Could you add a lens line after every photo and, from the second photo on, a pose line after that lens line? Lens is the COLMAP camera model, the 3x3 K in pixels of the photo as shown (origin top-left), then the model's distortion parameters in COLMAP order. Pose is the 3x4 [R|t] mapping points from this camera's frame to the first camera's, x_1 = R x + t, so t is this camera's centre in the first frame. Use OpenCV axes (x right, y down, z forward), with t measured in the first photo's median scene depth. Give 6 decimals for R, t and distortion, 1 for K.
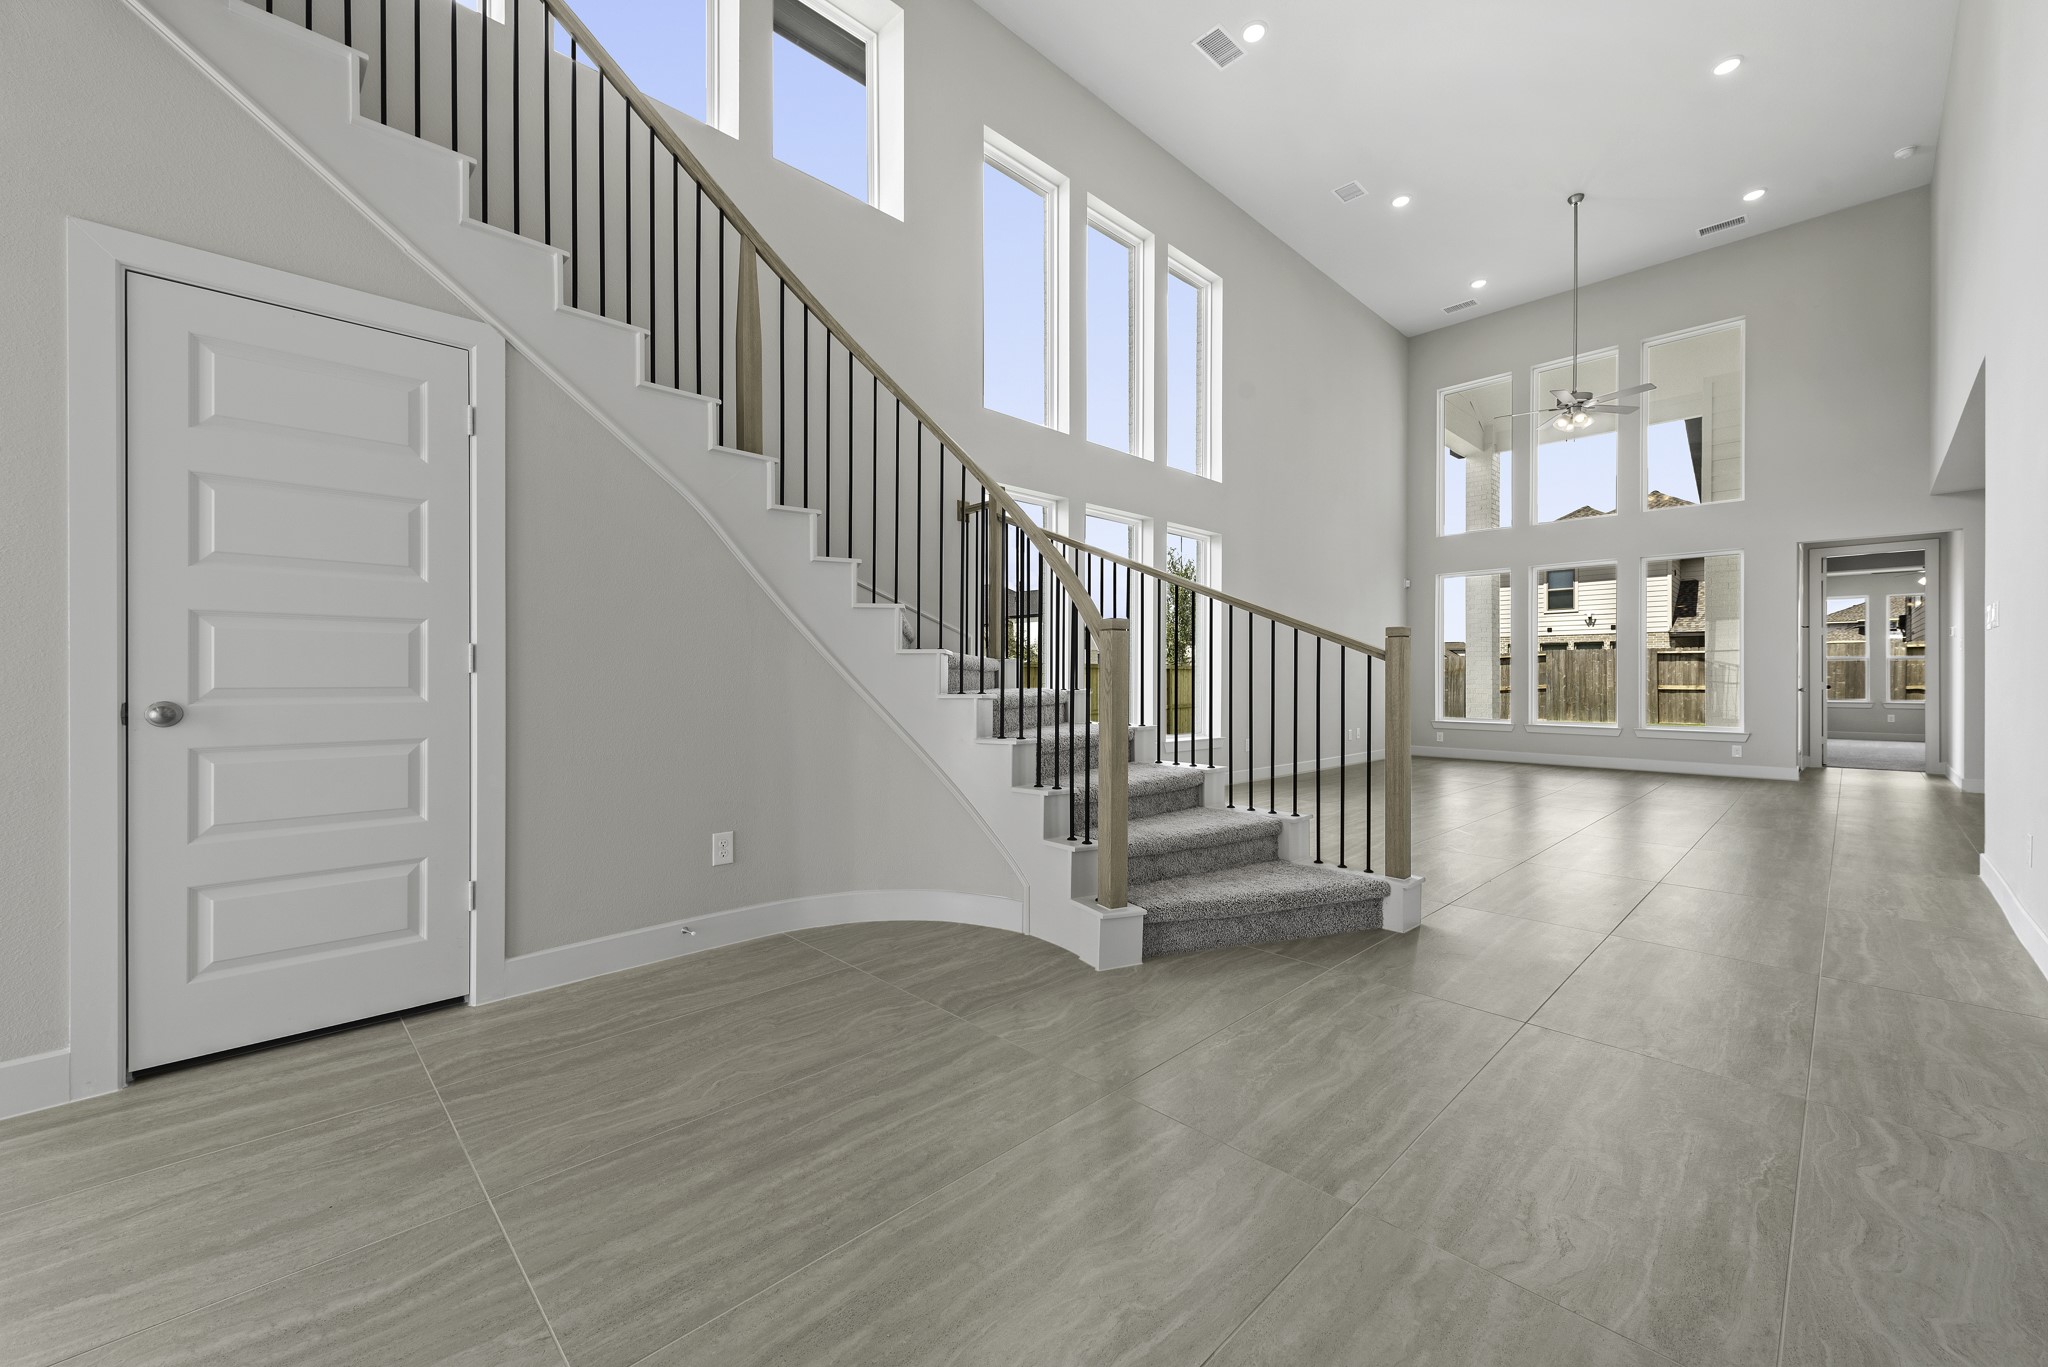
lens RADIAL K [[793.9, 0, 1034.0], [0, 793.9, 678.9], [0, 0, 1]] dist [0.014483, -0.005558]
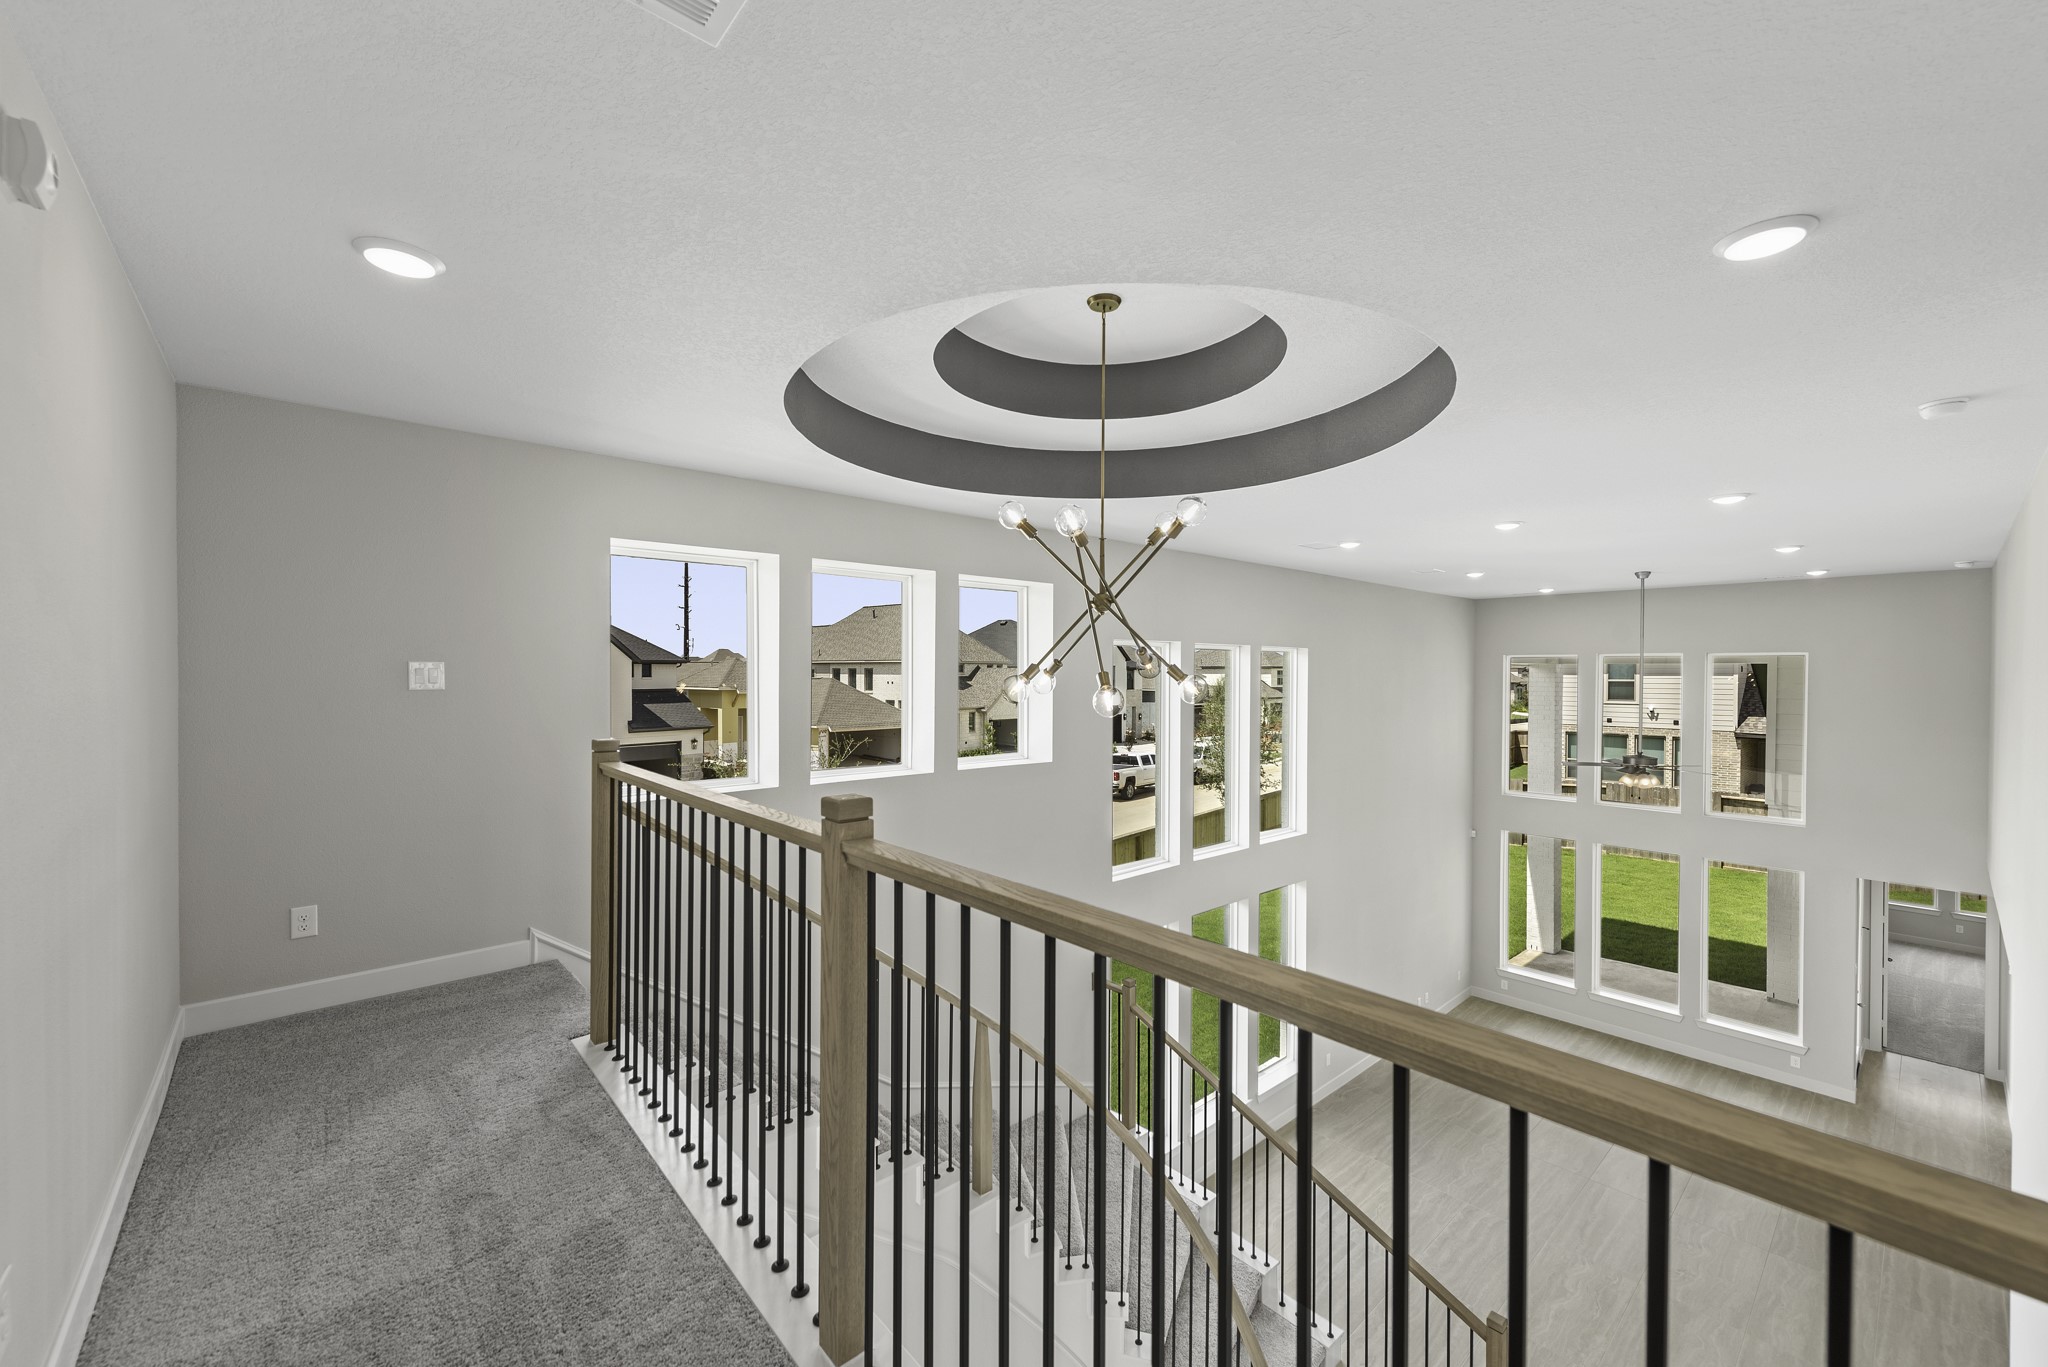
lens RADIAL K [[800.7, 0, 1028.1], [0, 800.7, 682.7], [0, 0, 1]] dist [0.010875, -0.004287]
pose [[0.998734, 0.005031, -0.050056, -0.091465], [-0.004398, 0.999909, 0.012750, -0.459346], [0.050115, -0.012514, 0.998665, -0.118643]]
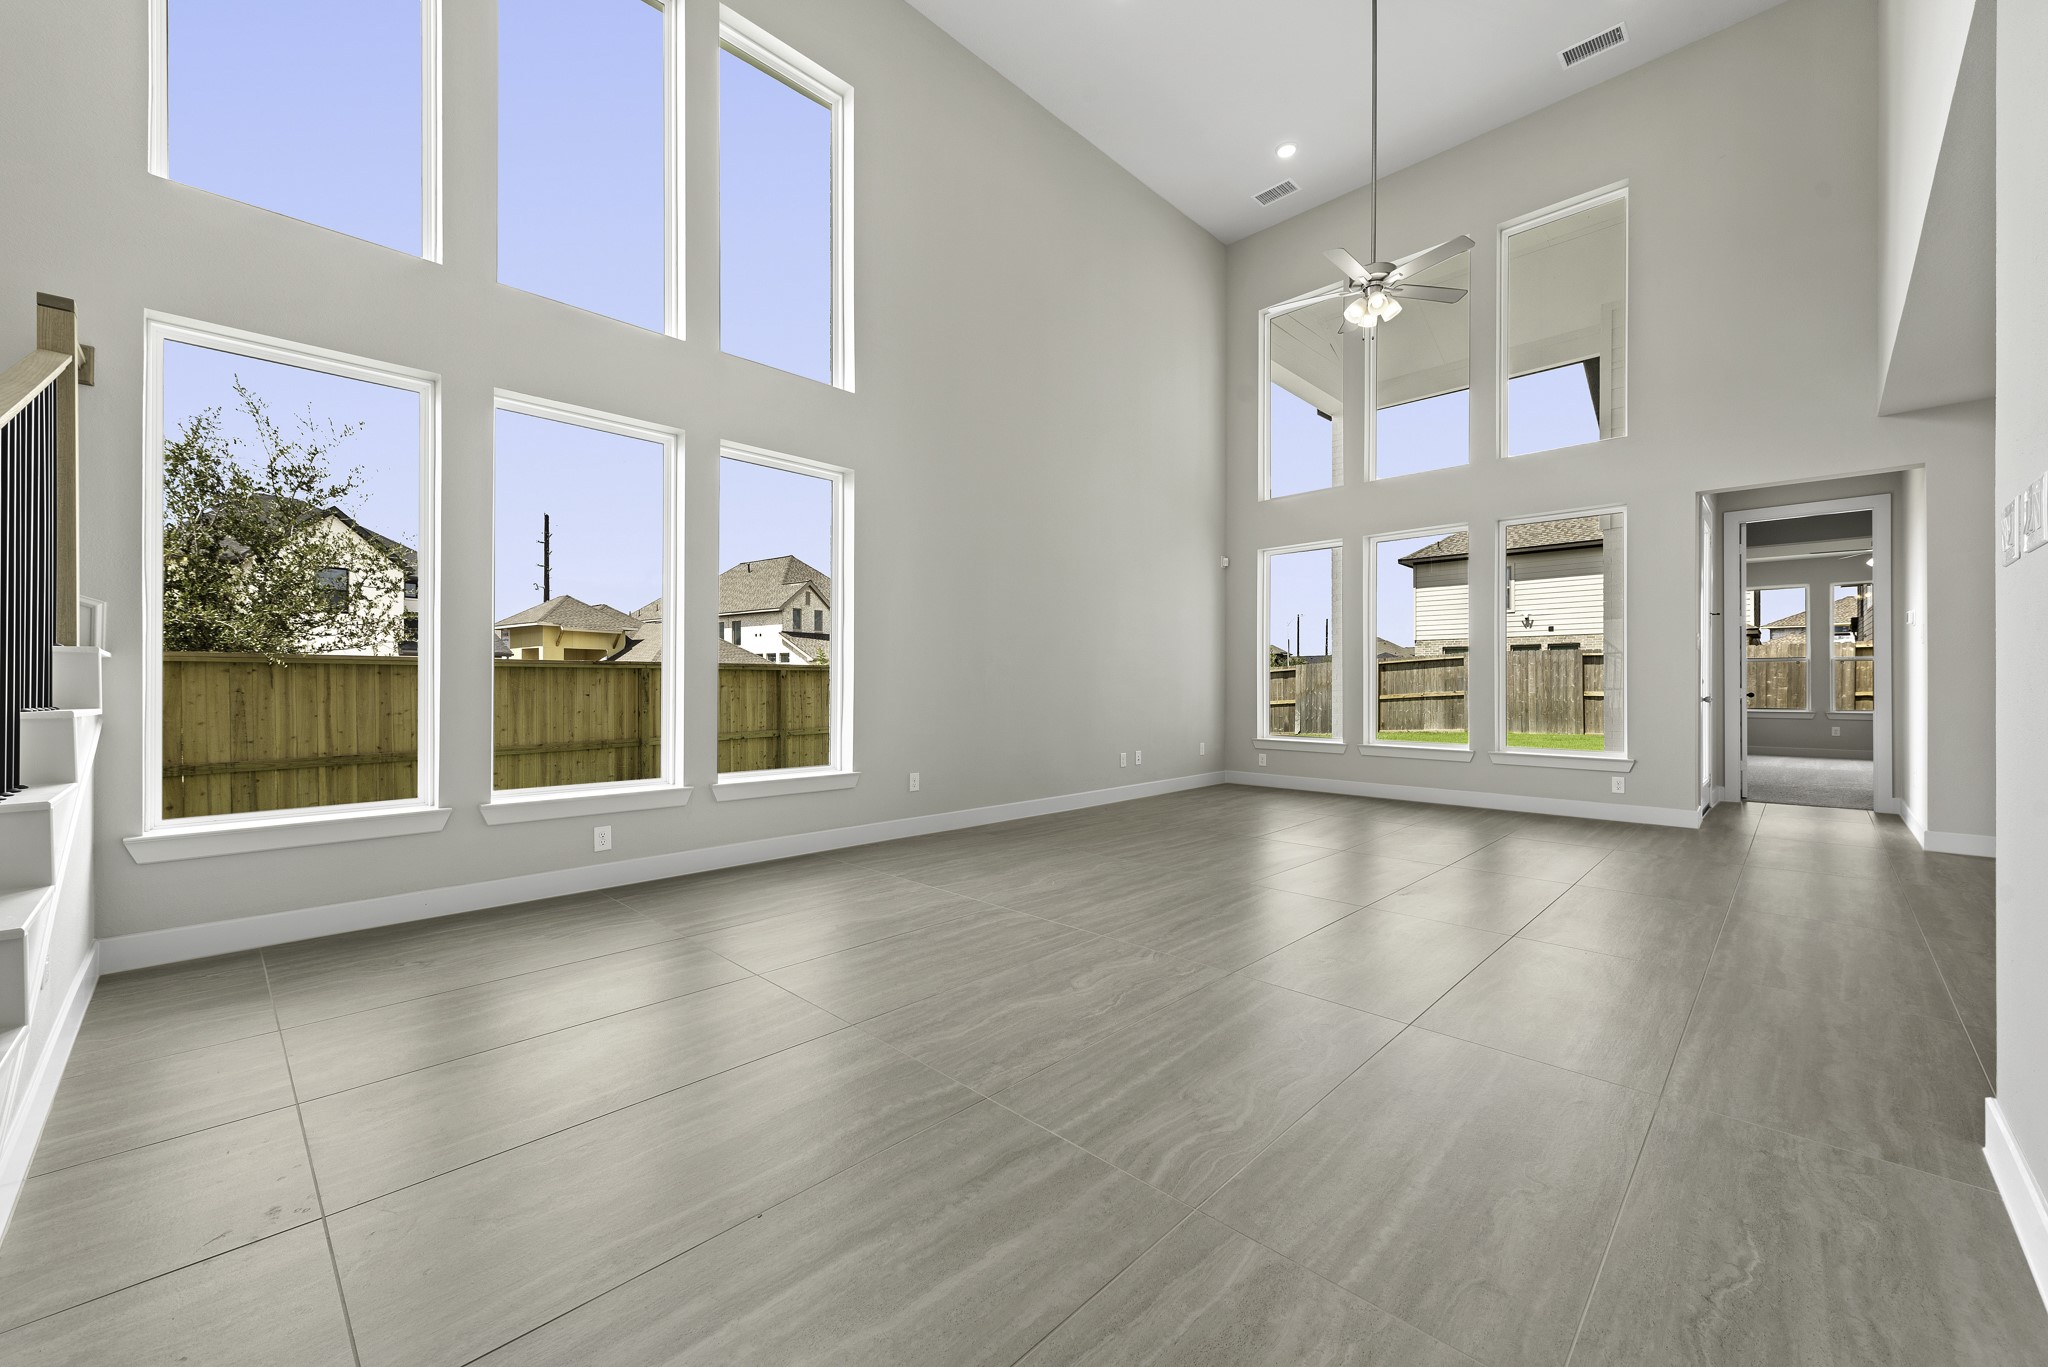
lens RADIAL K [[793.9, 0, 1034.0], [0, 793.9, 678.9], [0, 0, 1]] dist [0.014483, -0.005558]
pose [[0.999649, -0.000362, 0.026474, 0.366076], [0.000535, 0.999979, -0.006532, -0.000790], [-0.026471, 0.006544, 0.999628, 0.323186]]
